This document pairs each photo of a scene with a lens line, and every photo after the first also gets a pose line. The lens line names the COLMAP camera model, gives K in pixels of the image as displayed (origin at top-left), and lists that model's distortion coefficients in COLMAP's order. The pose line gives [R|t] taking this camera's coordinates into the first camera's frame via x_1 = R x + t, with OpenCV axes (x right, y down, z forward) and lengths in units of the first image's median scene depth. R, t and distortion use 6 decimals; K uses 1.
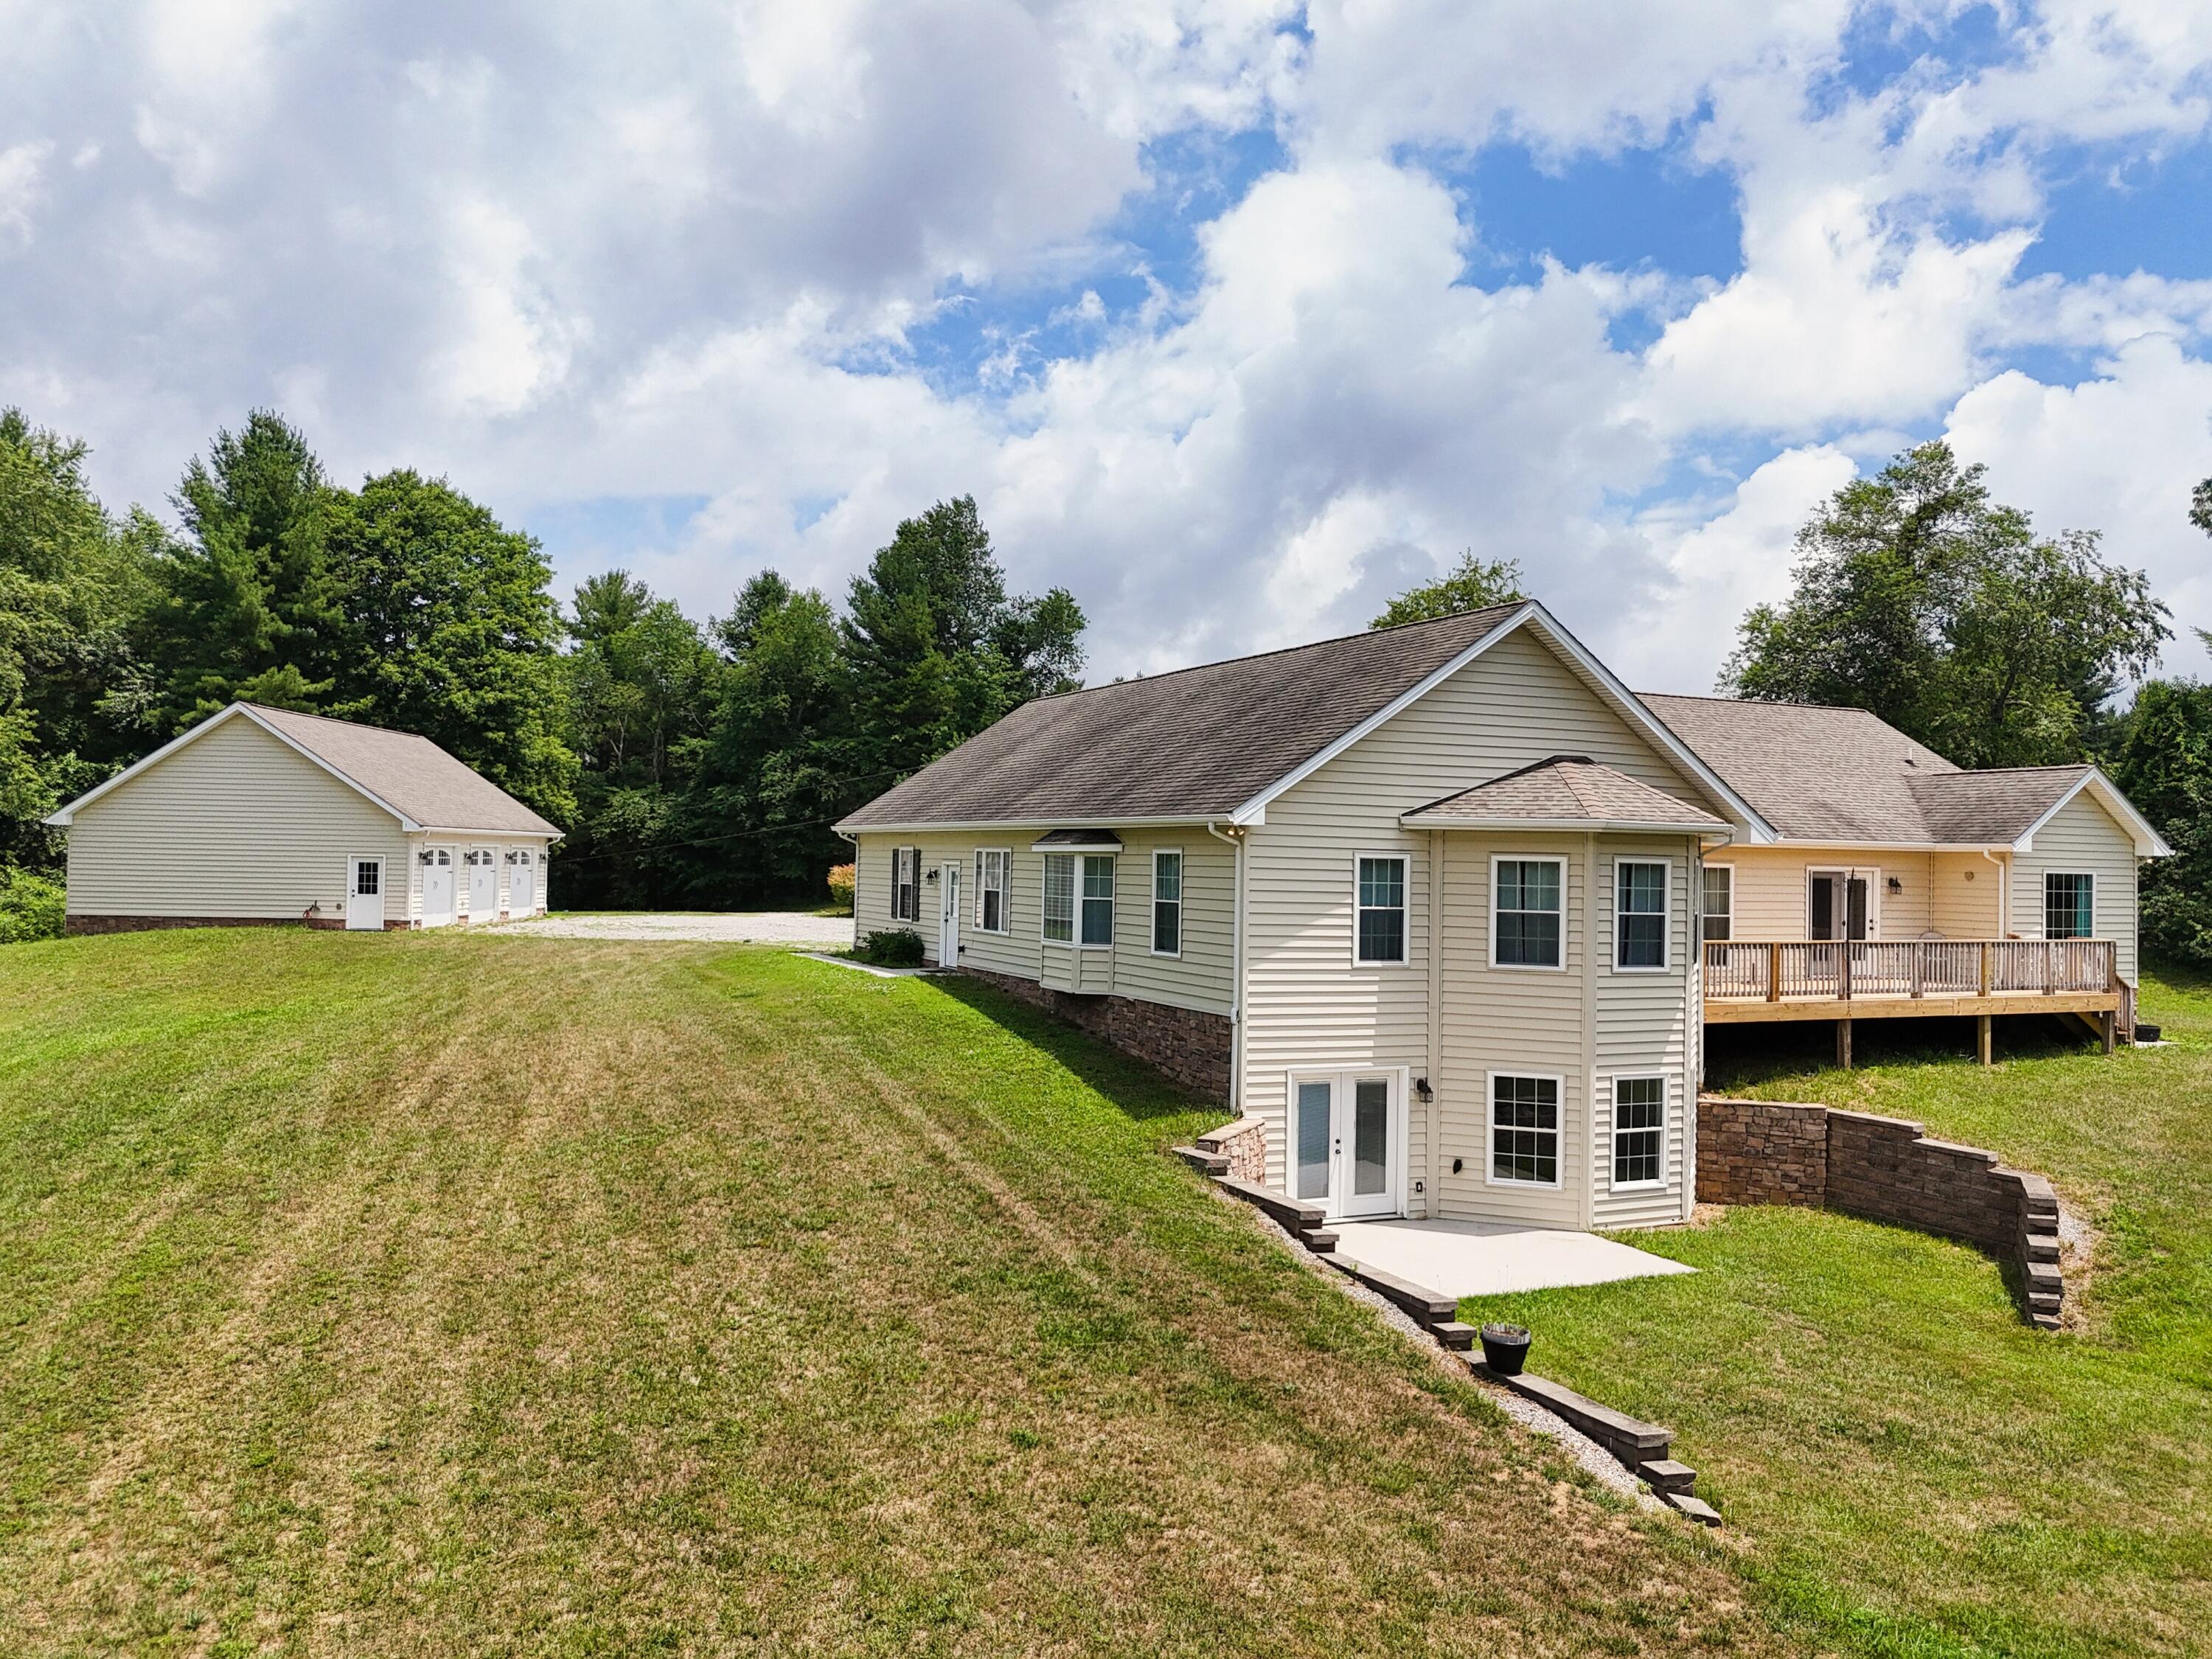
lens RADIAL K [[1617.8, 0, 1119.7], [0, 1617.8, 818.3], [0, 0, 1]] dist [0.060942, -0.056265]
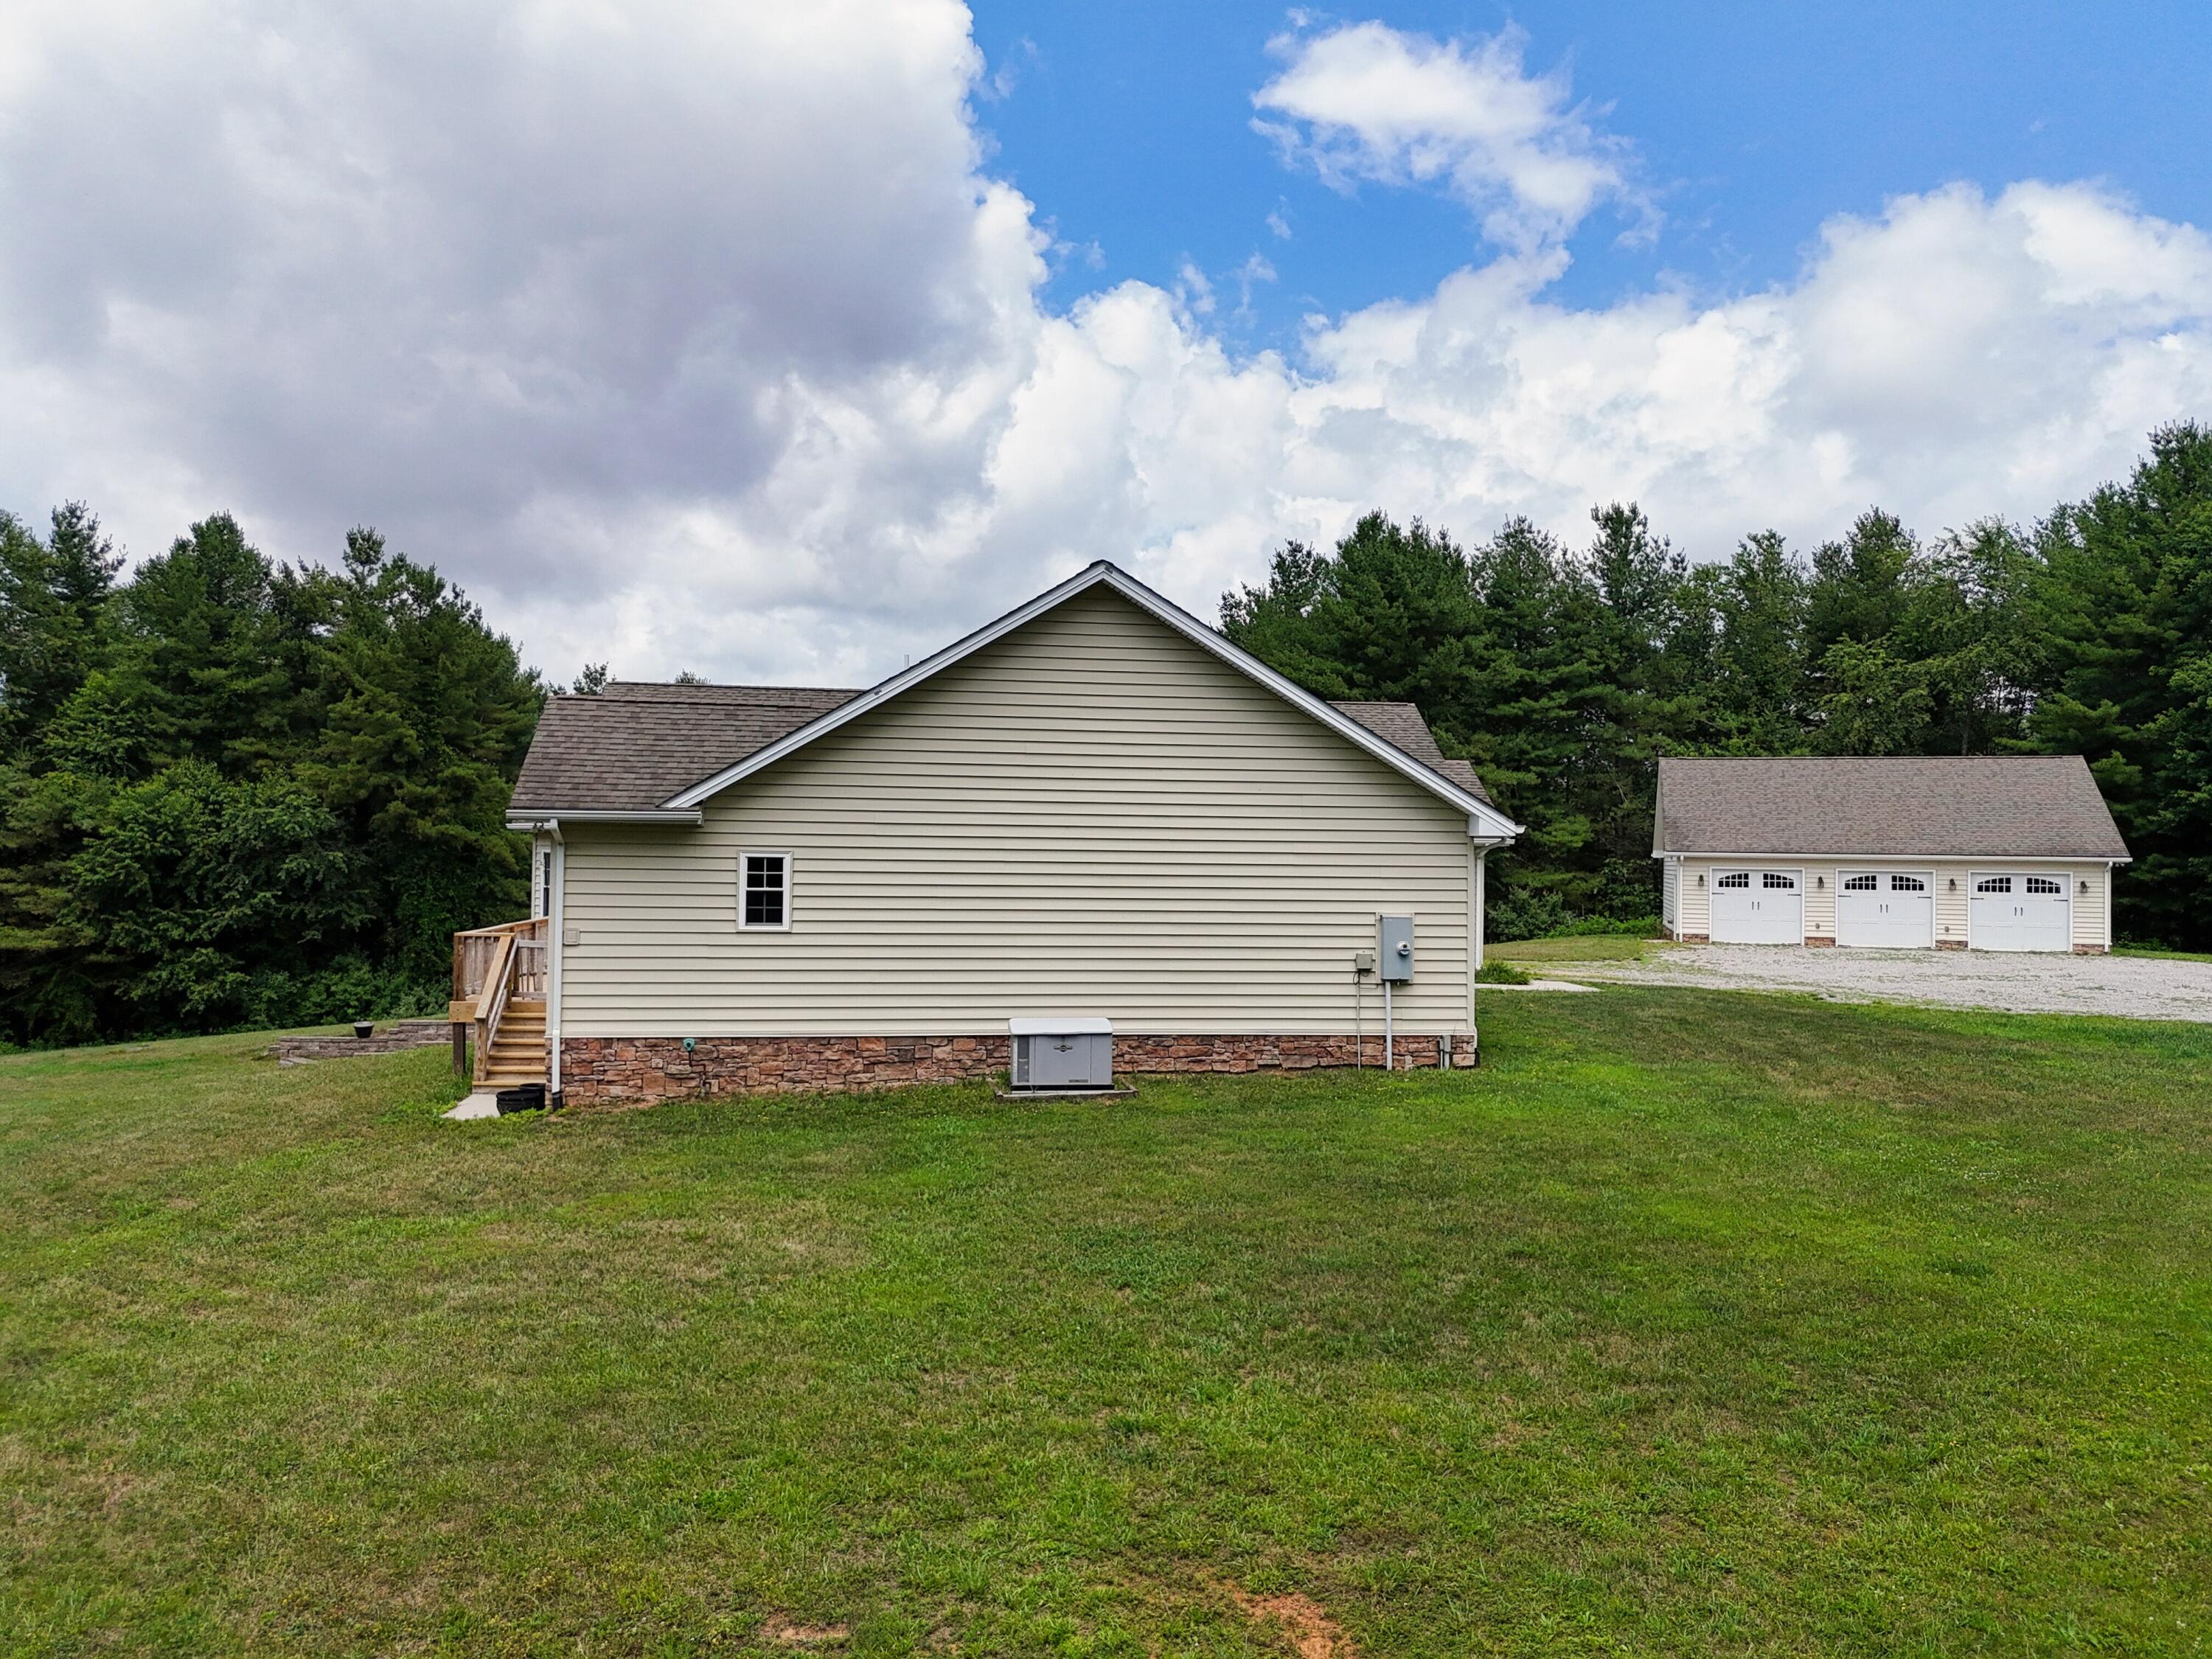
lens RADIAL K [[1617.8, 0, 1119.7], [0, 1617.8, 818.3], [0, 0, 1]] dist [0.060942, -0.056265]
pose [[-0.318545, -0.046949, -0.946744, 1.168735], [0.003902, 0.998699, -0.050839, 0.057025], [0.947900, -0.019889, -0.317947, 1.481276]]
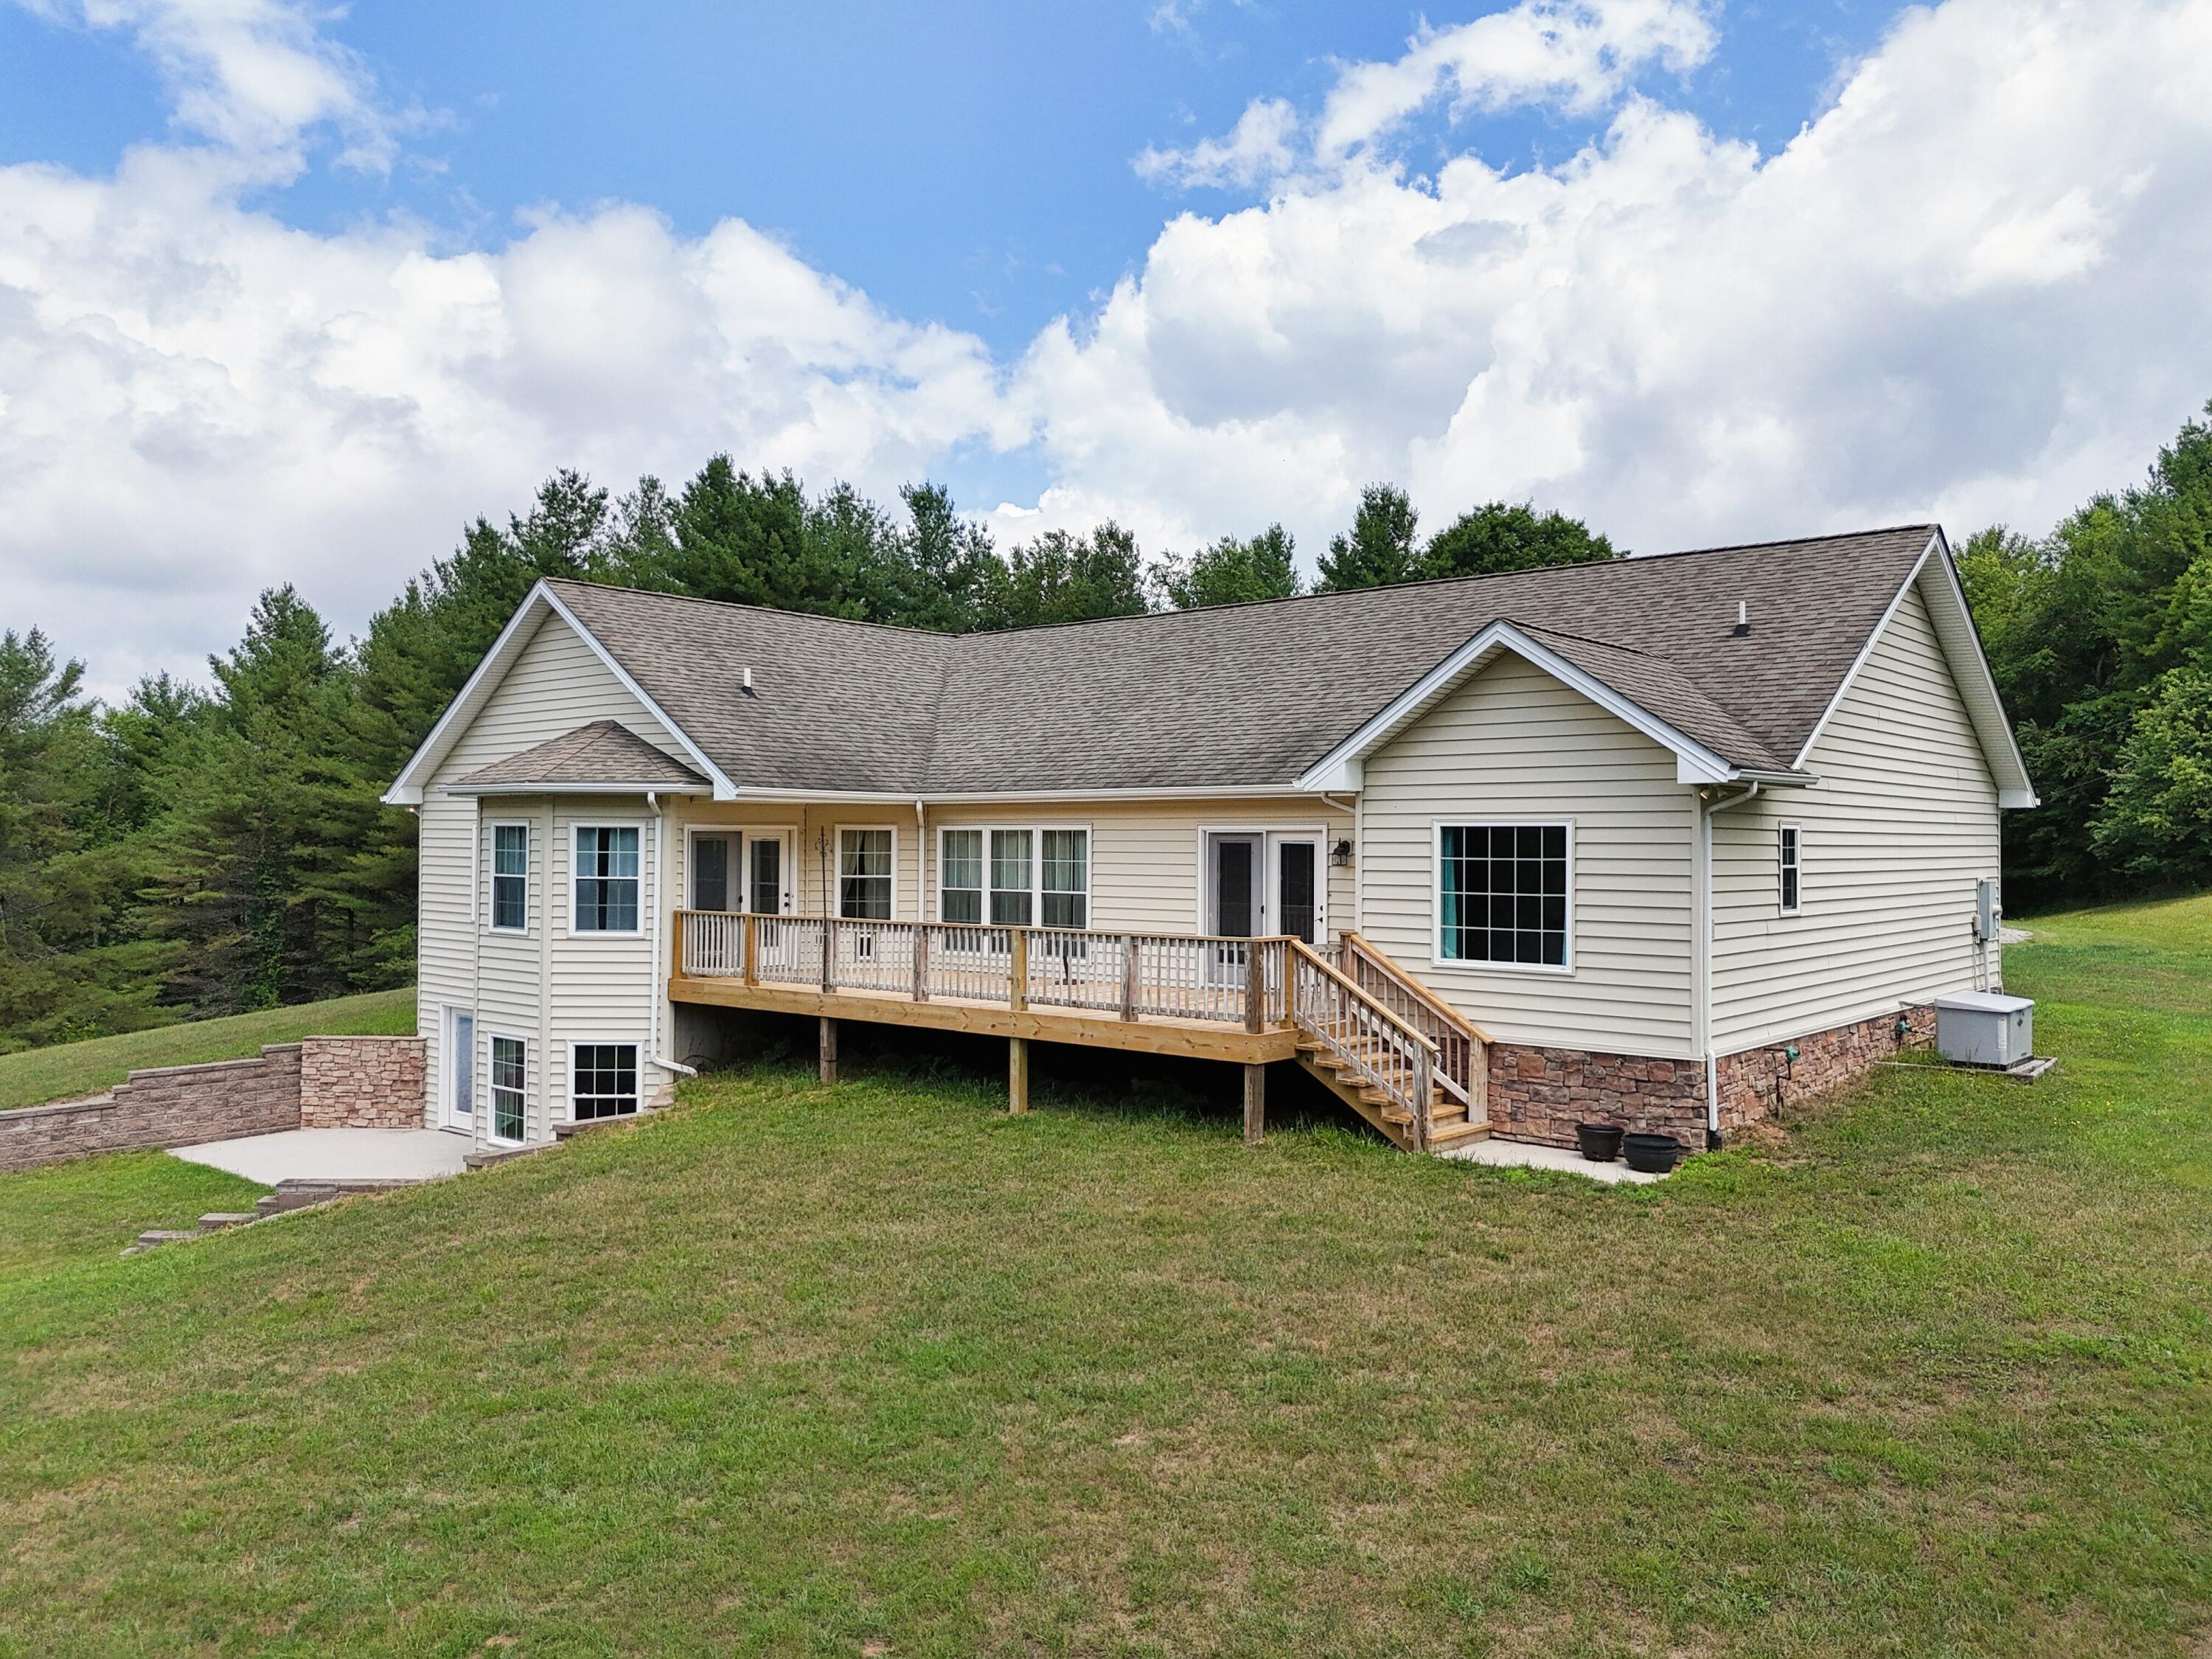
lens RADIAL K [[1633.9, 0, 1109.0], [0, 1633.9, 833.1], [0, 0, 1]] dist [0.058774, -0.053298]
pose [[0.404286, -0.023139, -0.914340, 1.028232], [0.024614, 0.999593, -0.014413, 0.041200], [0.914301, -0.016678, 0.404692, 0.679605]]
